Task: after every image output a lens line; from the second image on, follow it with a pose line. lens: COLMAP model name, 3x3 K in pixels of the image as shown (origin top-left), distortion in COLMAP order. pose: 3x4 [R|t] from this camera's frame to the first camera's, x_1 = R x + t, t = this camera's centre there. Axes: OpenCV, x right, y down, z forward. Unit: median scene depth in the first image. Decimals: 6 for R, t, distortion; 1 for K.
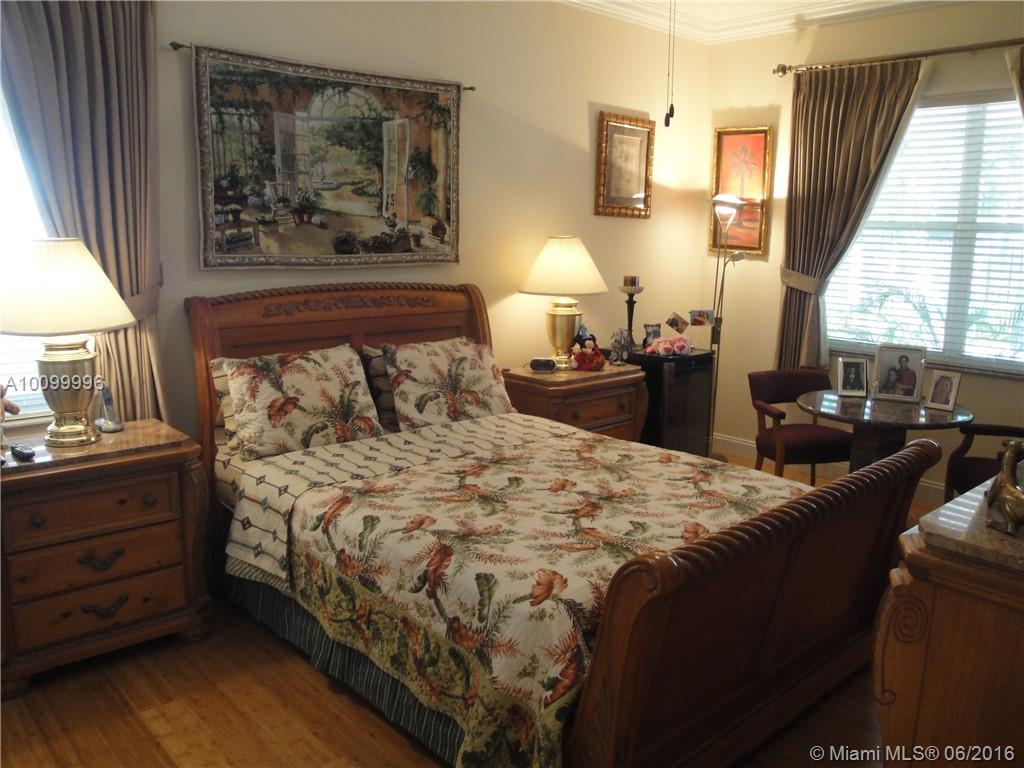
lens RADIAL K [[847.8, 0, 516.2], [0, 847.8, 379.9], [0, 0, 1]] dist [-0.164744, 0.143226]
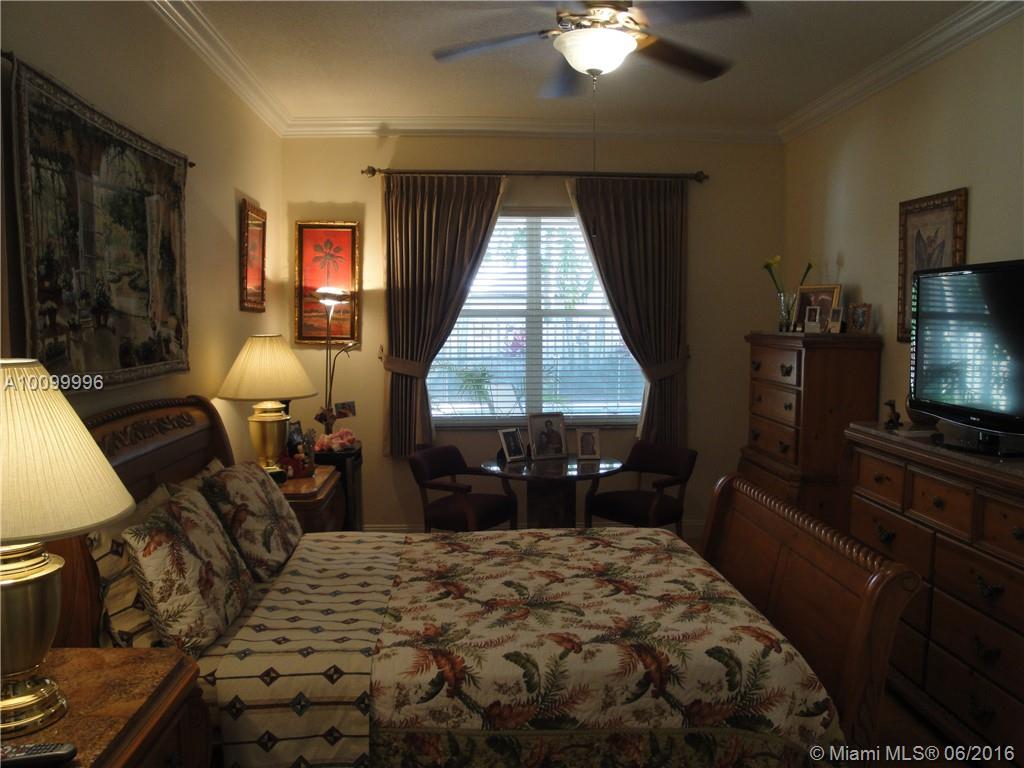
lens RADIAL K [[847.8, 0, 516.2], [0, 847.8, 379.9], [0, 0, 1]] dist [-0.164744, 0.143226]
pose [[0.621569, -0.072057, 0.780039, -0.627927], [0.148853, 0.988482, -0.027301, -0.074319], [-0.769087, 0.133080, 0.625135, 0.304903]]
